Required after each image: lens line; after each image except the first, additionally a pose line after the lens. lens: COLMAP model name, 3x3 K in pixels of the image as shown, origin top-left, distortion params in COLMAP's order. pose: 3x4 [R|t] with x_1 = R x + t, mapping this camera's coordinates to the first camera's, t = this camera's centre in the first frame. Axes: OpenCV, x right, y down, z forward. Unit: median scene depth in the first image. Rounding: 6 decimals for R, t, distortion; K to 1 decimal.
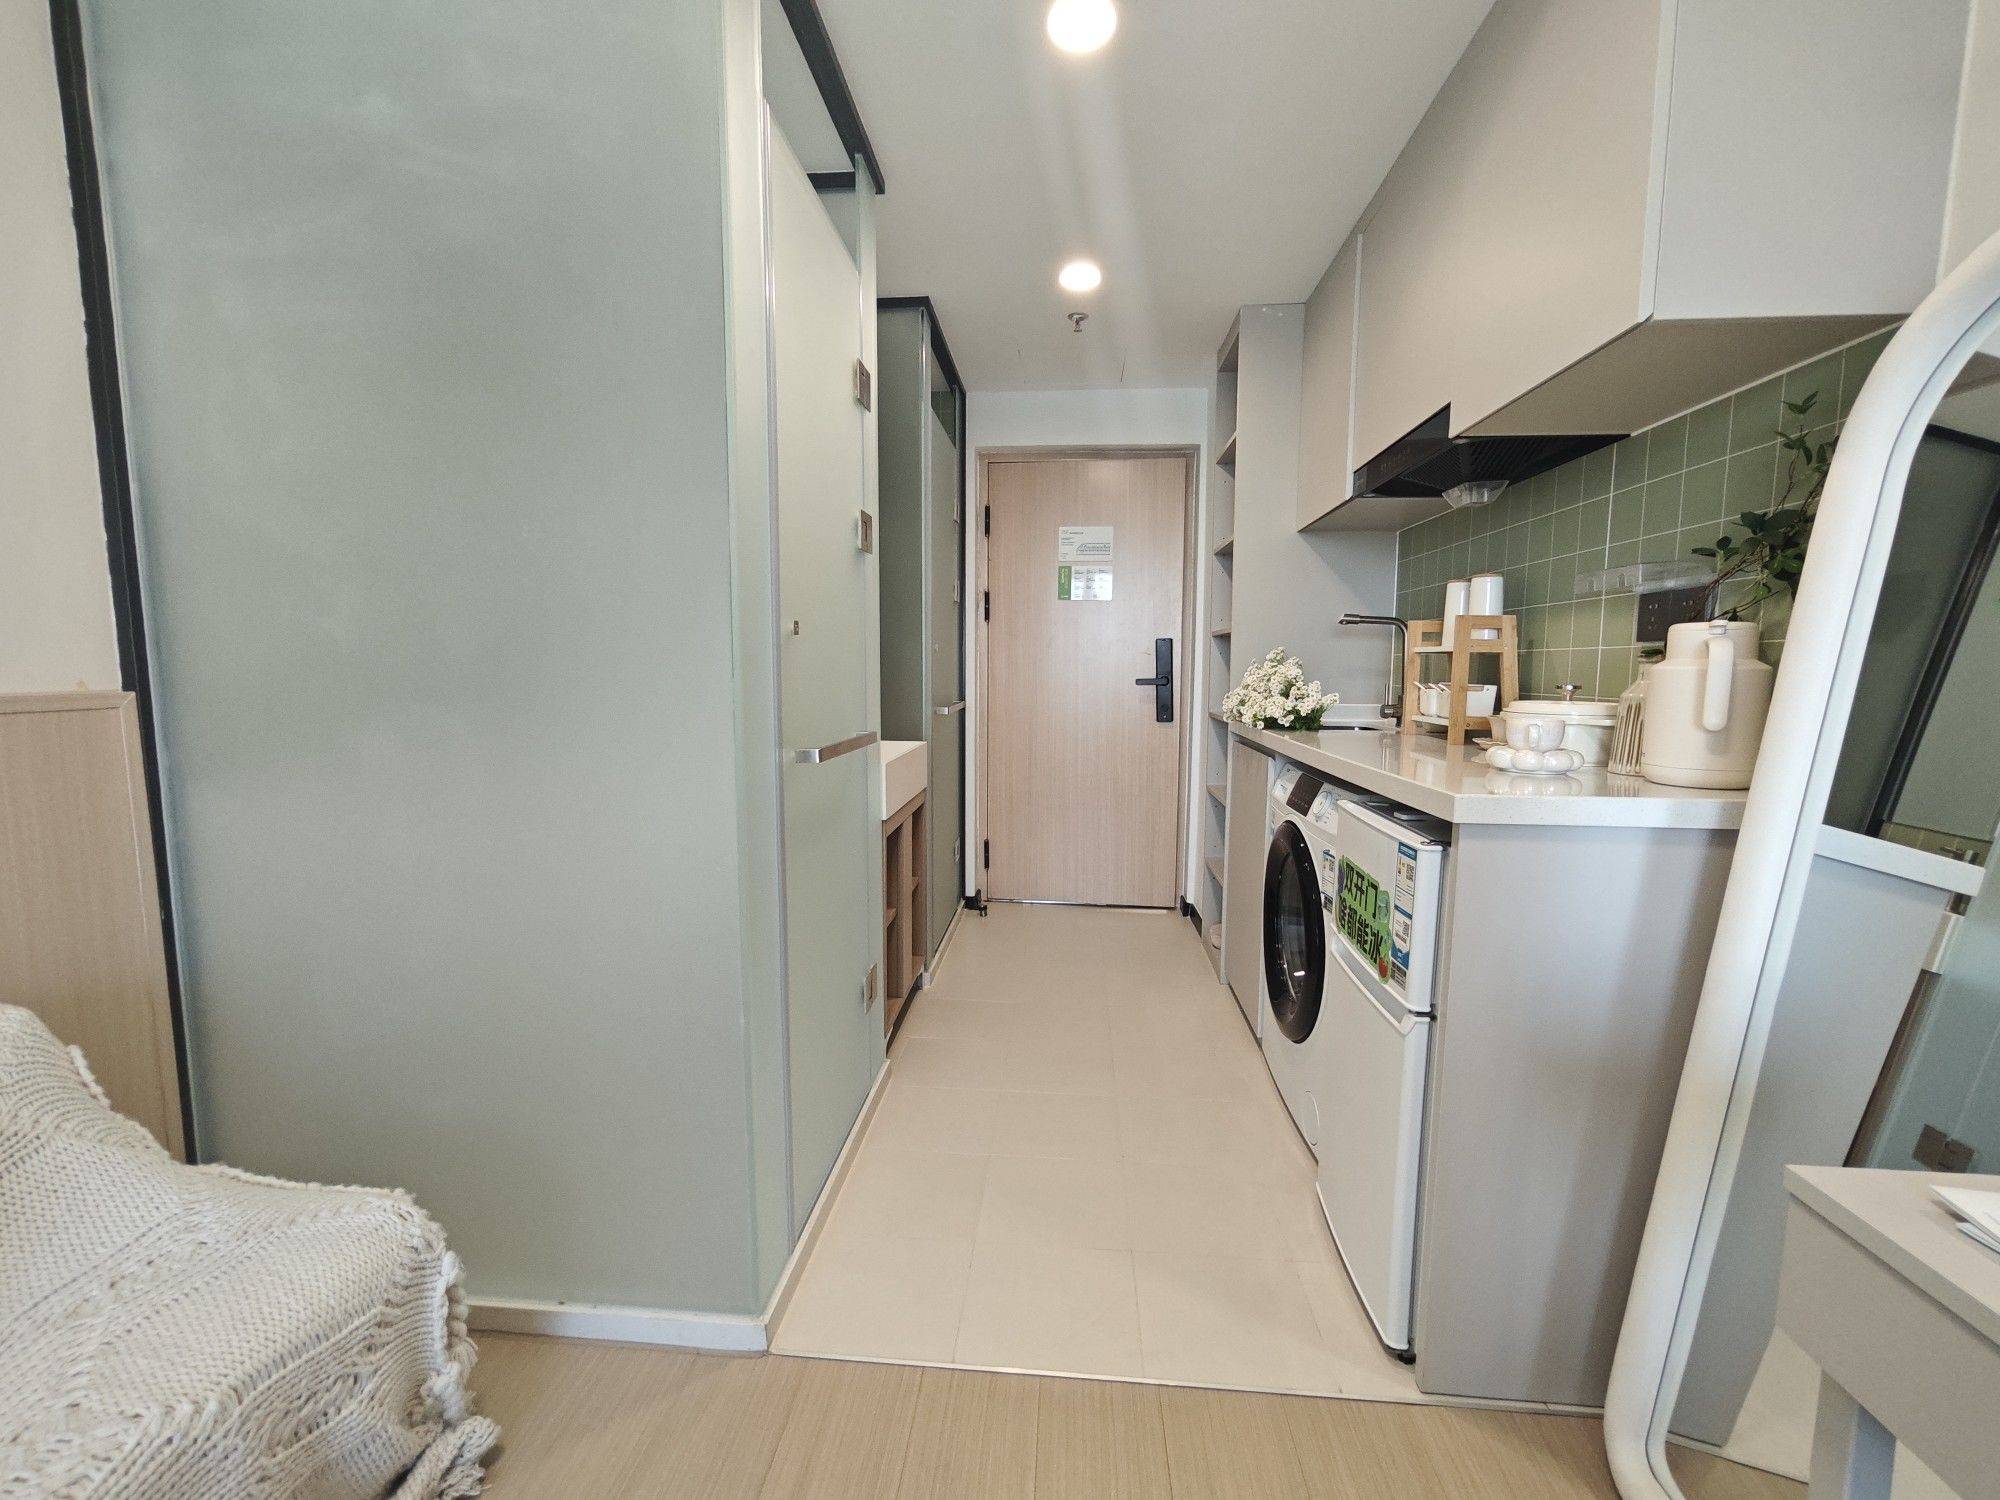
lens RADIAL K [[853.0, 0, 1001.1], [0, 853.0, 758.0], [0, 0, 1]] dist [-0.005503, 0.002775]
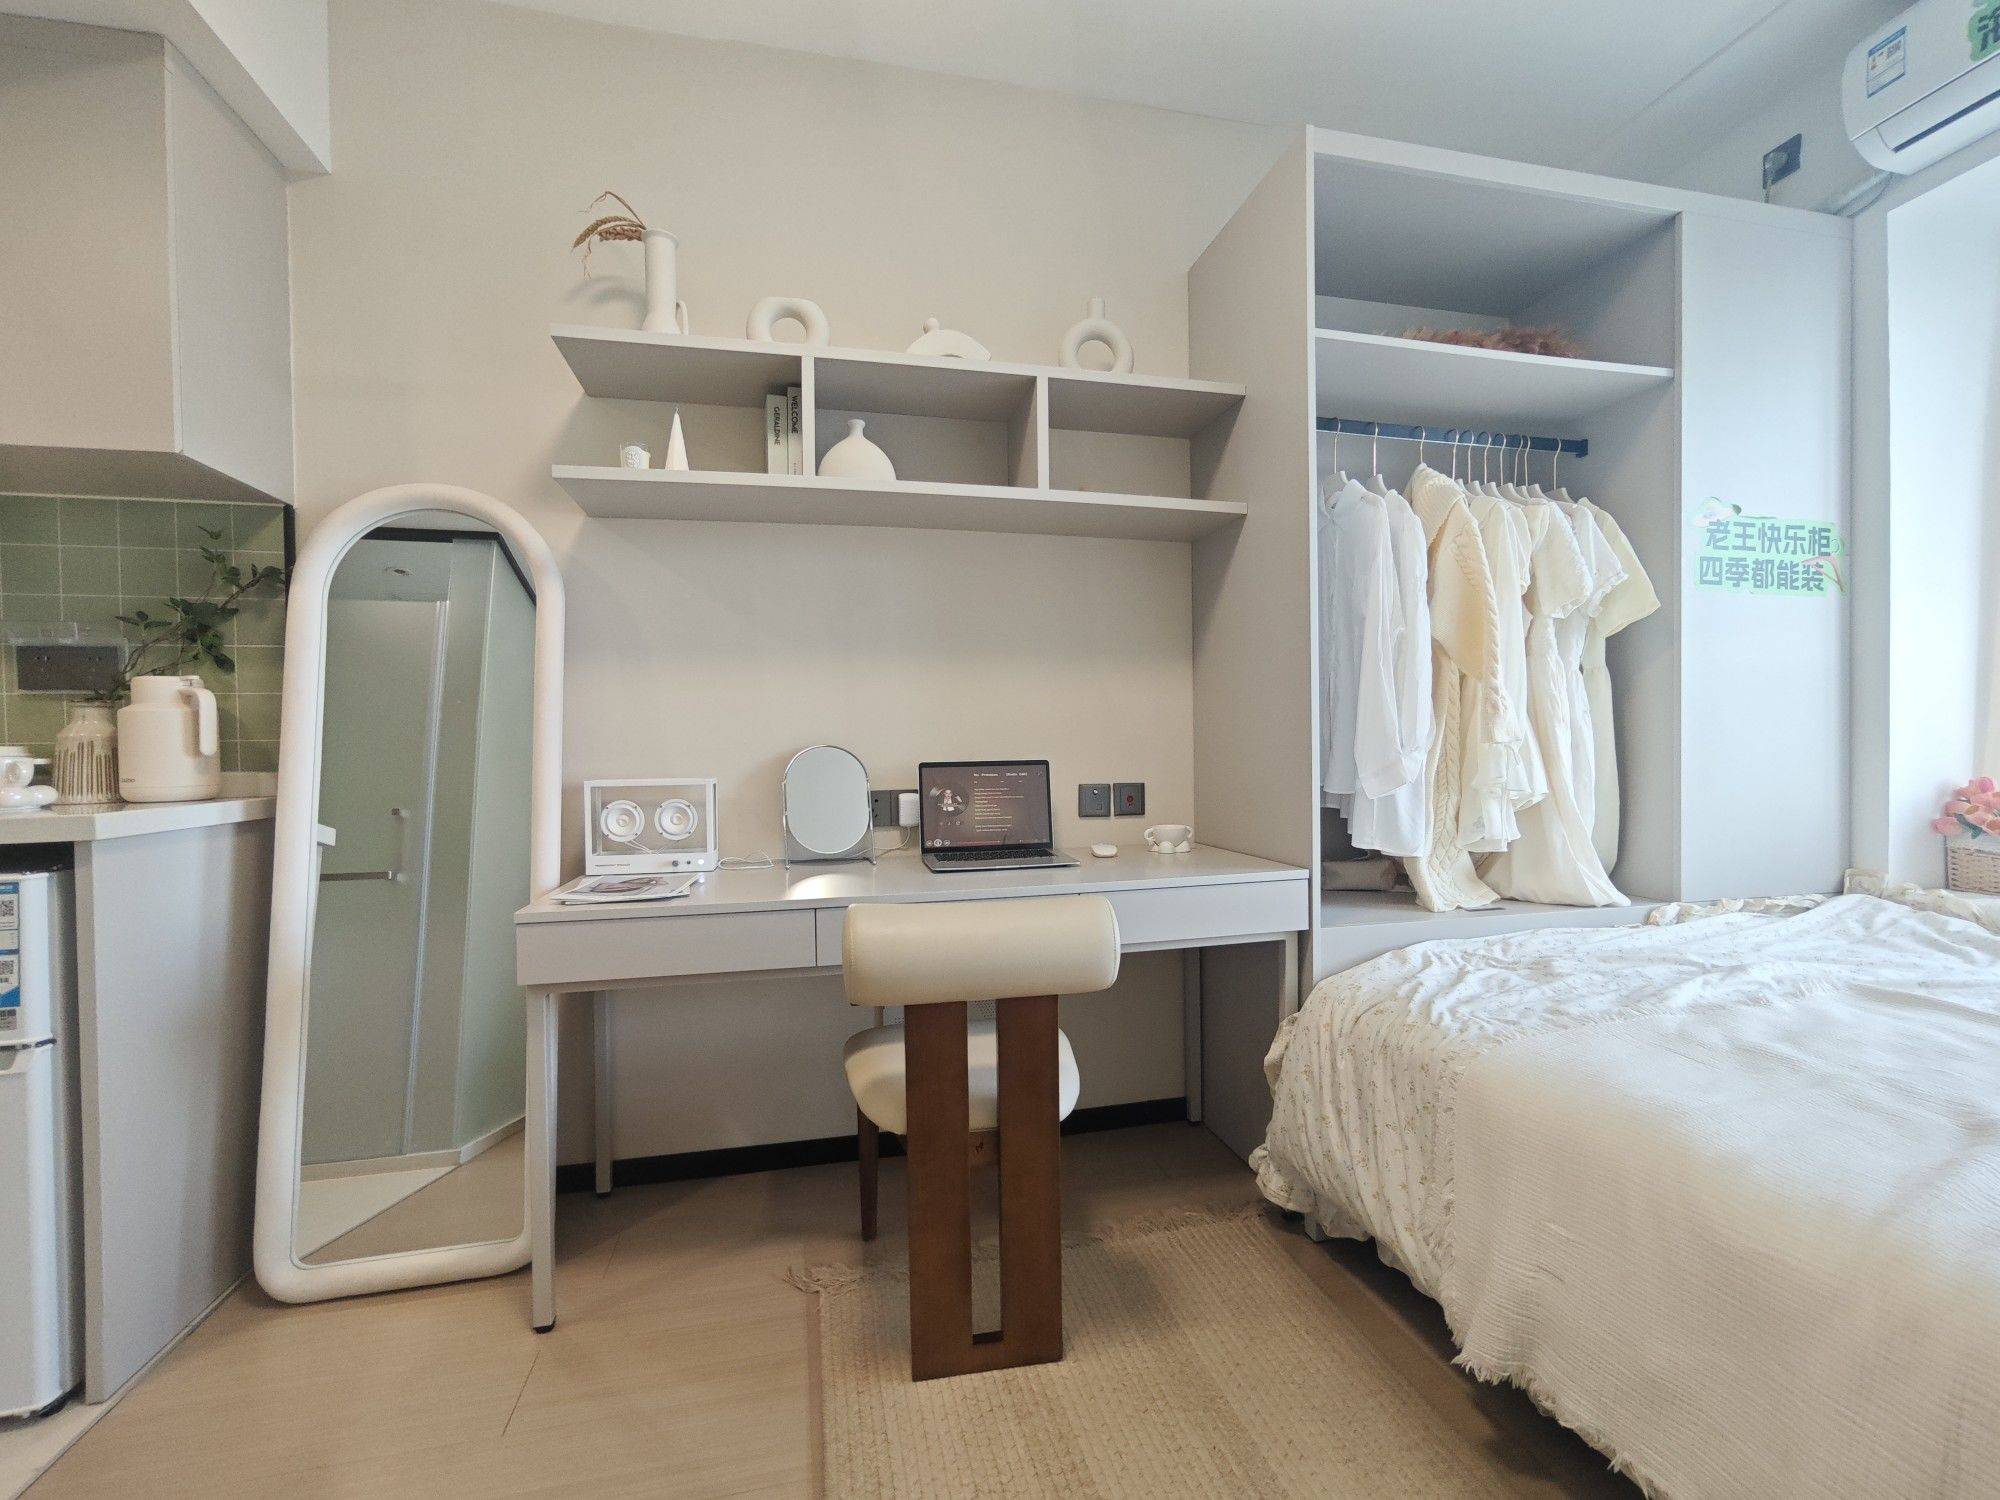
lens RADIAL K [[853.0, 0, 1001.1], [0, 853.0, 758.0], [0, 0, 1]] dist [-0.005503, 0.002775]
pose [[-0.296276, -0.016720, 0.954956, -0.667747], [0.115672, 0.991859, 0.053253, 0.036609], [-0.948072, 0.126239, -0.291930, 0.149507]]
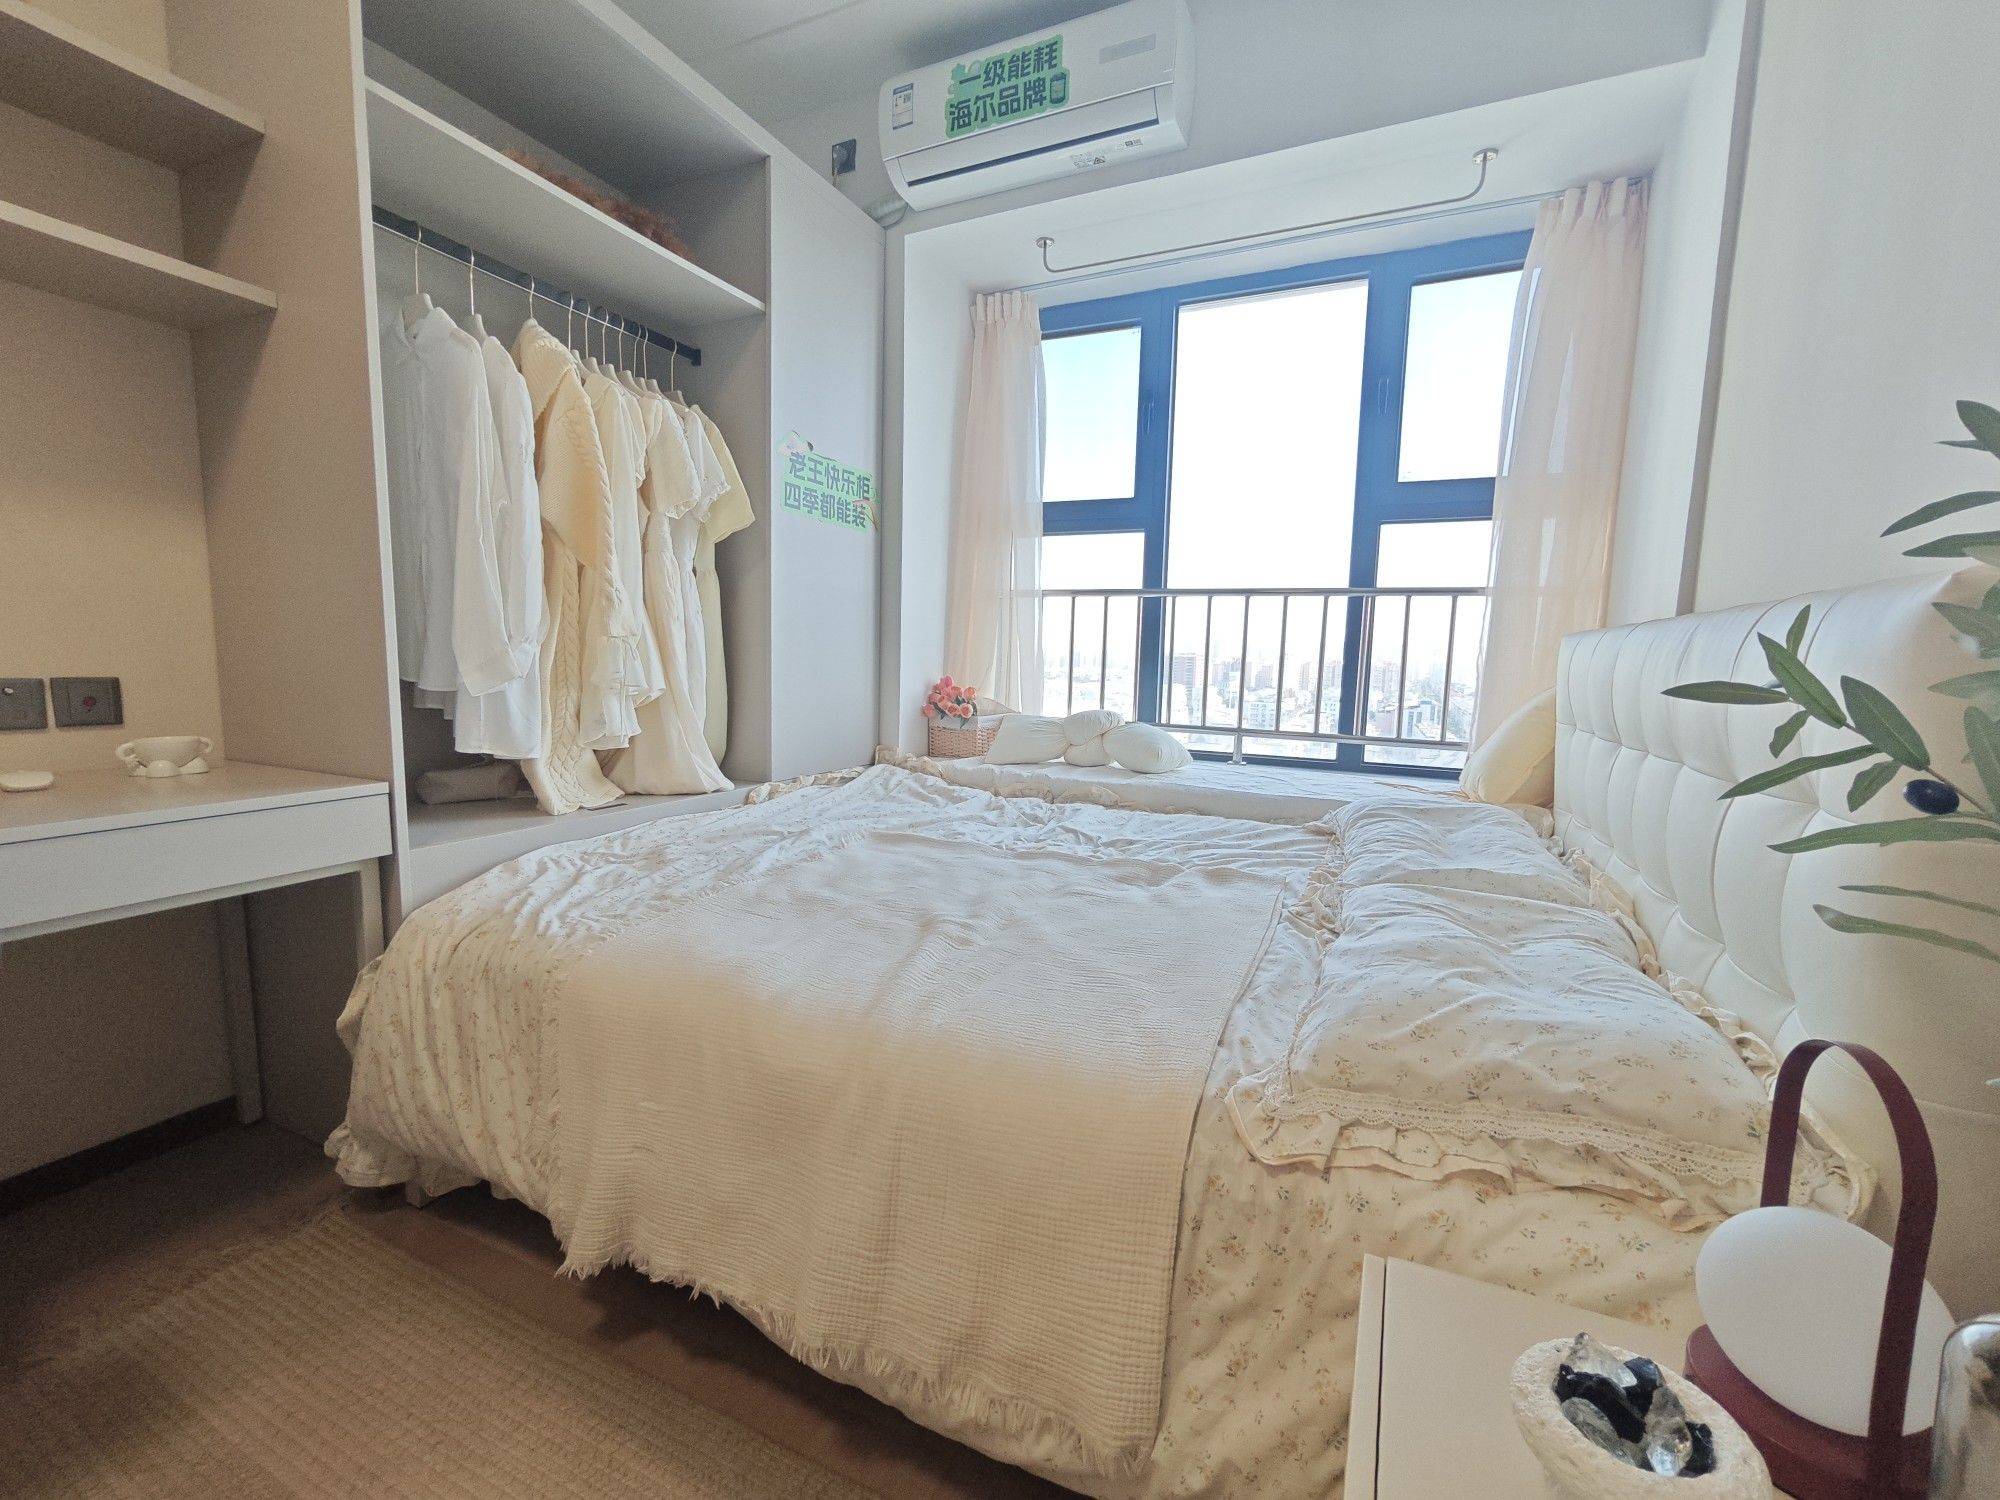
lens RADIAL K [[859.9, 0, 998.2], [0, 859.9, 755.4], [0, 0, 1]] dist [-0.016363, 0.010481]
pose [[-0.931645, -0.072580, 0.356047, -0.656022], [0.008566, 0.975190, 0.221205, 0.062525], [-0.363269, 0.209134, -0.907909, 0.047781]]
